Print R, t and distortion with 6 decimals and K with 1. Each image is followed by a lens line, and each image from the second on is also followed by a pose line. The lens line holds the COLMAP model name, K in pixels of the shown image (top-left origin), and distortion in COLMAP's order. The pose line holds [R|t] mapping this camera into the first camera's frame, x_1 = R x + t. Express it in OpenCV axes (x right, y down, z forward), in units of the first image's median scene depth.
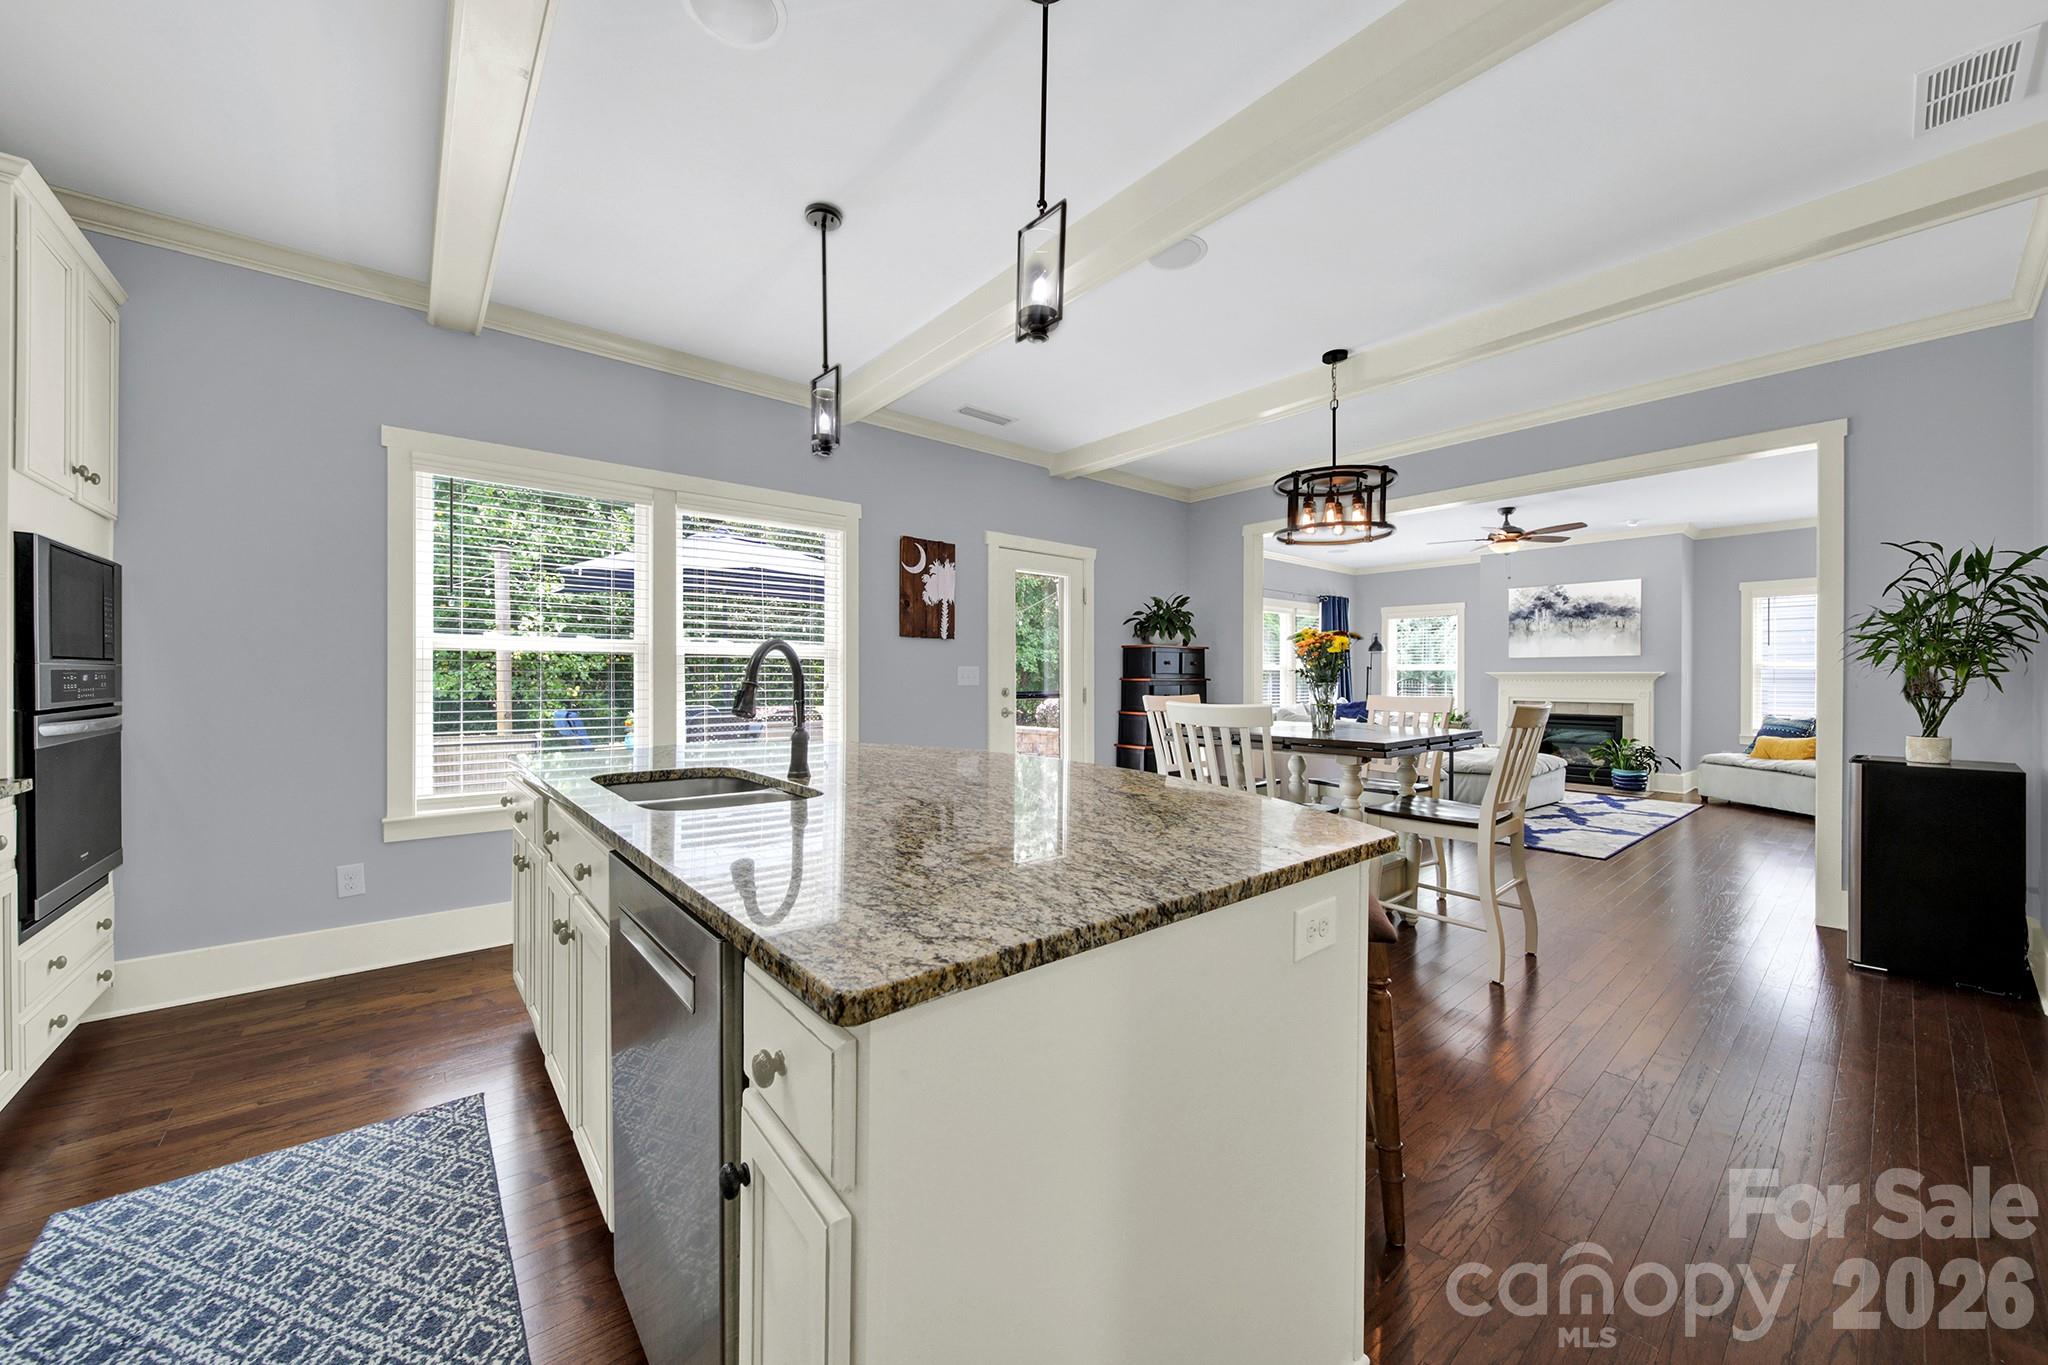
lens RADIAL K [[729.8, 0, 1026.2], [0, 729.8, 676.6], [0, 0, 1]] dist [-0.000396, -0.000571]
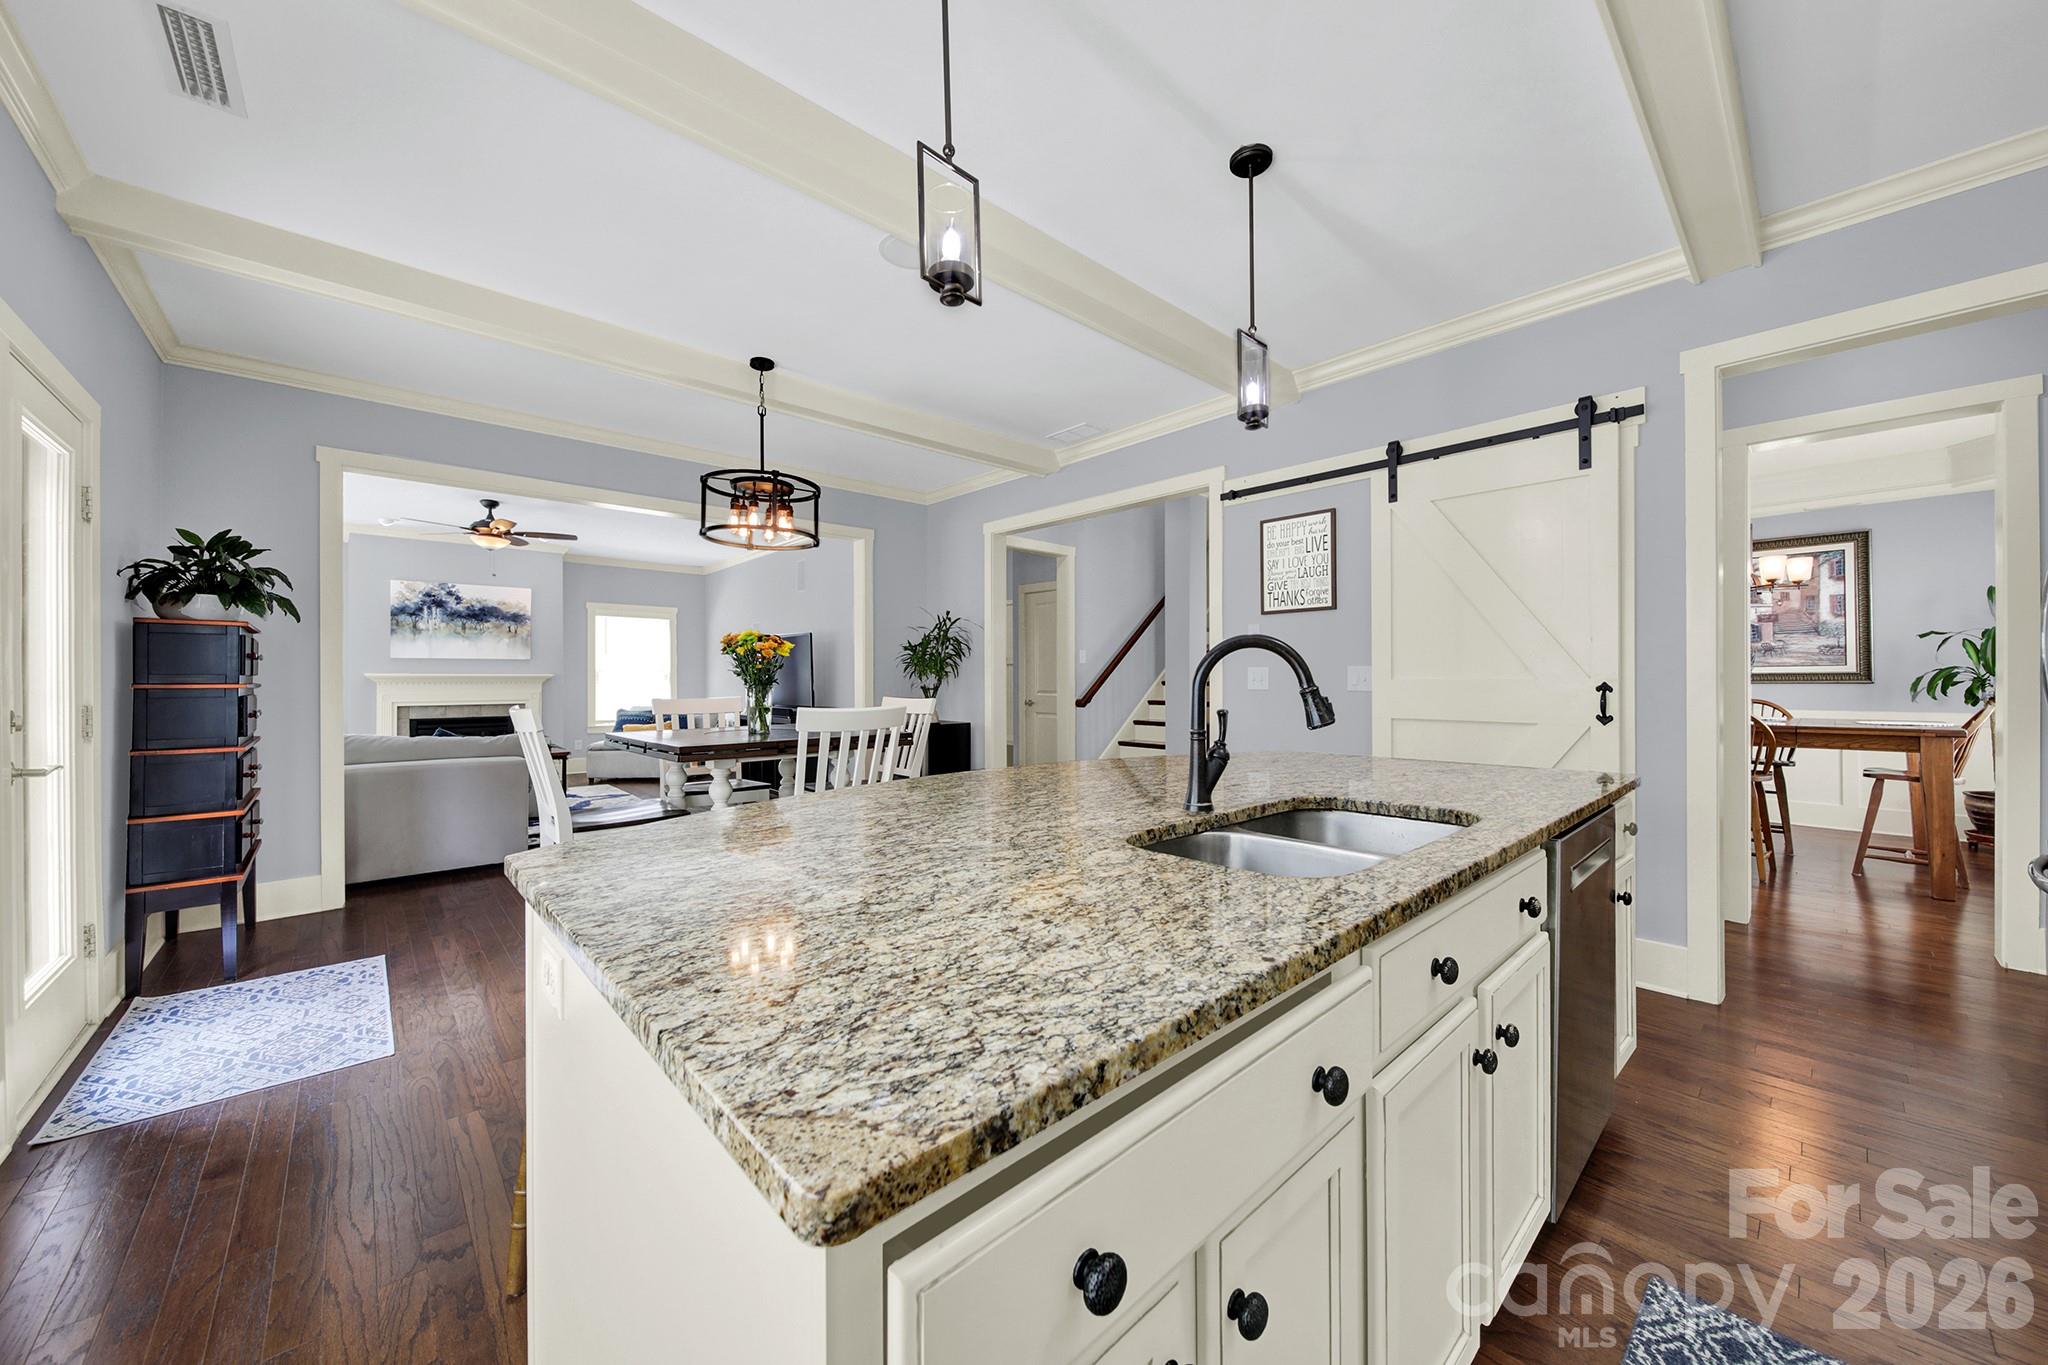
lens RADIAL K [[729.8, 0, 1034.0], [0, 729.8, 674.3], [0, 0, 1]] dist [-0.000396, -0.000571]
pose [[-0.044499, 0.001917, 0.999008, -0.305718], [0.008983, 0.999958, -0.001519, 0.002165], [-0.998969, 0.008906, -0.044515, 0.325617]]
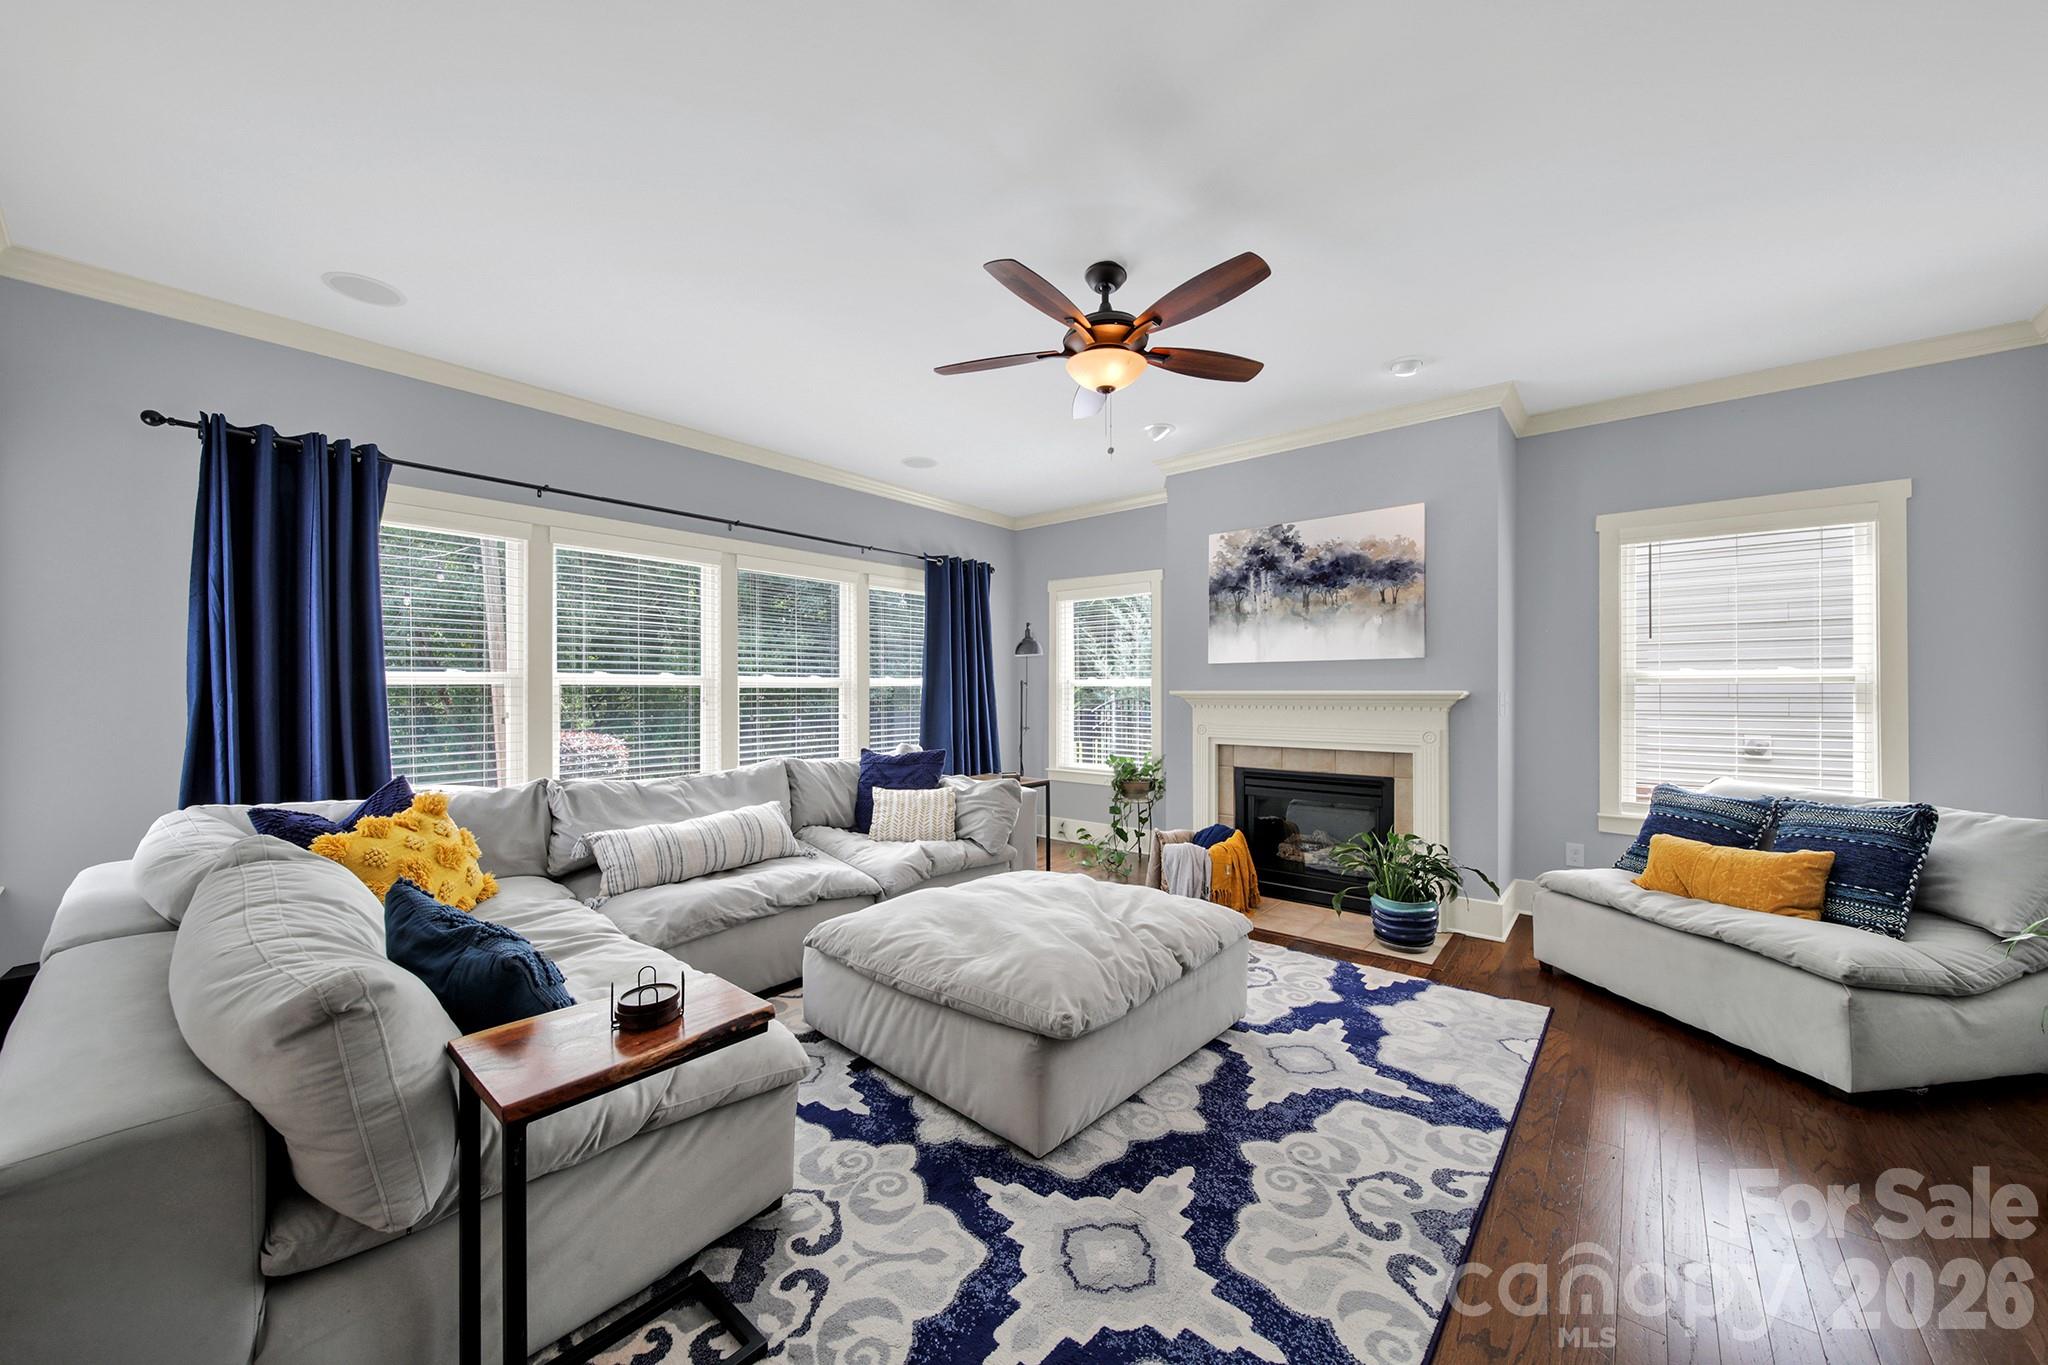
lens RADIAL K [[729.8, 0, 1020.7], [0, 729.8, 691.0], [0, 0, 1]] dist [-0.000396, -0.000571]
pose [[0.985181, -0.003901, 0.171473, 0.531222], [0.004248, 0.999990, -0.001658, -0.007385], [-0.171464, 0.002362, 0.985188, 0.609408]]
